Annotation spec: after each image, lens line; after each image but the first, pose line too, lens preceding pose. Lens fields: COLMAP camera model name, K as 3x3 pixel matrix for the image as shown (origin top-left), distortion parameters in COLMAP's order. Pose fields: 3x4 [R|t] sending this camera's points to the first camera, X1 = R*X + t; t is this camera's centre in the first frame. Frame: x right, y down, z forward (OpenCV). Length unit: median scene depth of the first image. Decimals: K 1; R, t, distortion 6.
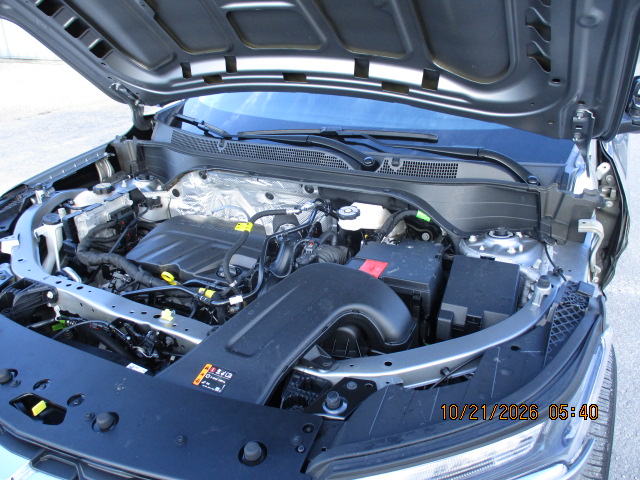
lens RADIAL K [[529.3, 0, 316.6], [0, 529.3, 242.2], [0, 0, 1]] dist [-0.032320, -0.007968]
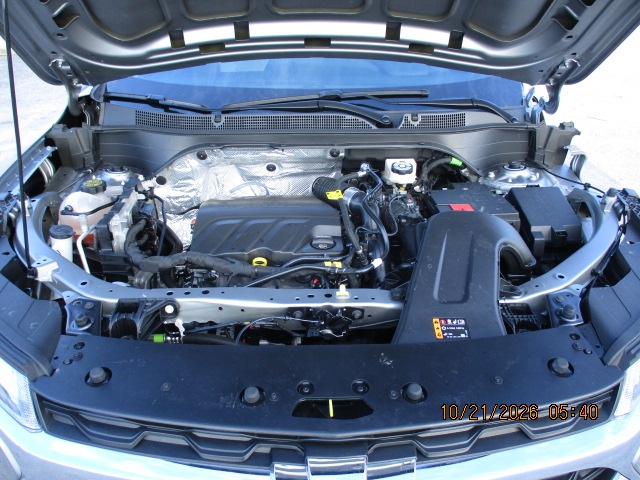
lens RADIAL K [[529.3, 0, 316.6], [0, 529.3, 242.2], [0, 0, 1]] dist [-0.032320, -0.007968]
pose [[0.875558, -0.201497, 0.439087, -0.560176], [0.174847, 0.979422, 0.100804, -0.043823], [-0.450363, -0.011486, 0.892772, 0.110083]]
